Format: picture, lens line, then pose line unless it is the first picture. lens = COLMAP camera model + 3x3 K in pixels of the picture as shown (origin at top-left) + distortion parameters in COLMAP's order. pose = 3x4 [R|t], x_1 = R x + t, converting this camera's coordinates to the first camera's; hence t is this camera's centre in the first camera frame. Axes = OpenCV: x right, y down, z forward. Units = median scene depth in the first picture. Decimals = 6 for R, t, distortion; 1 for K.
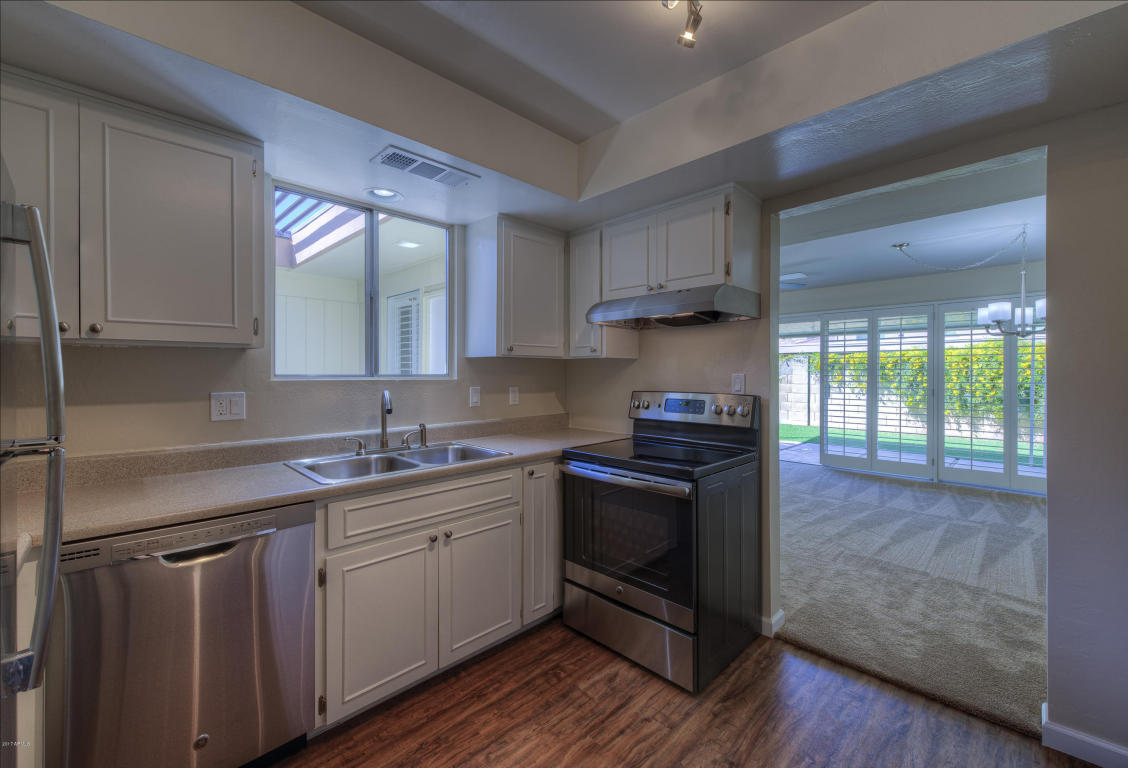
lens RADIAL K [[487.8, 0, 564.7], [0, 487.8, 379.9], [0, 0, 1]] dist [-0.001462, -0.000121]
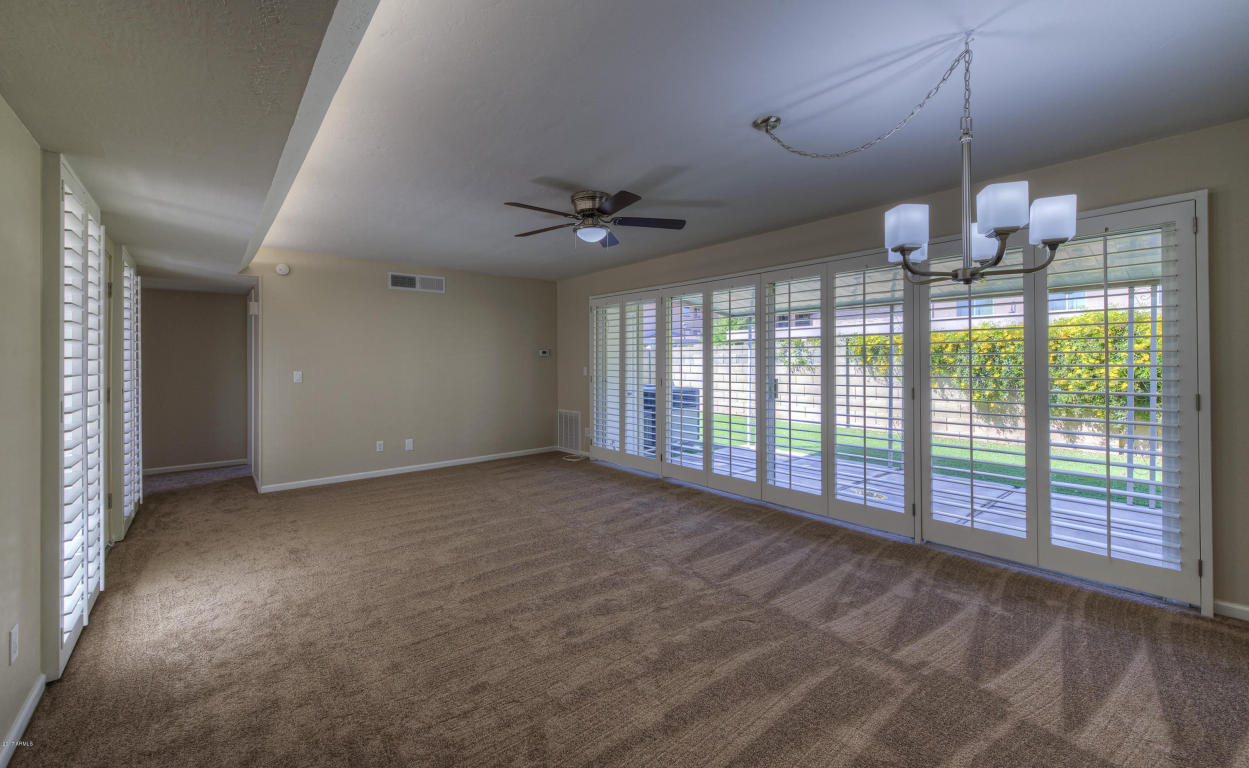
lens RADIAL K [[496.1, 0, 624.6], [0, 496.1, 363.5], [0, 0, 1]] dist [0.009920, -0.000038]
pose [[0.994317, -0.006807, -0.106237, 0.441452], [0.005923, 0.999945, -0.008628, -0.007672], [0.106290, 0.007949, 0.994303, 0.331861]]
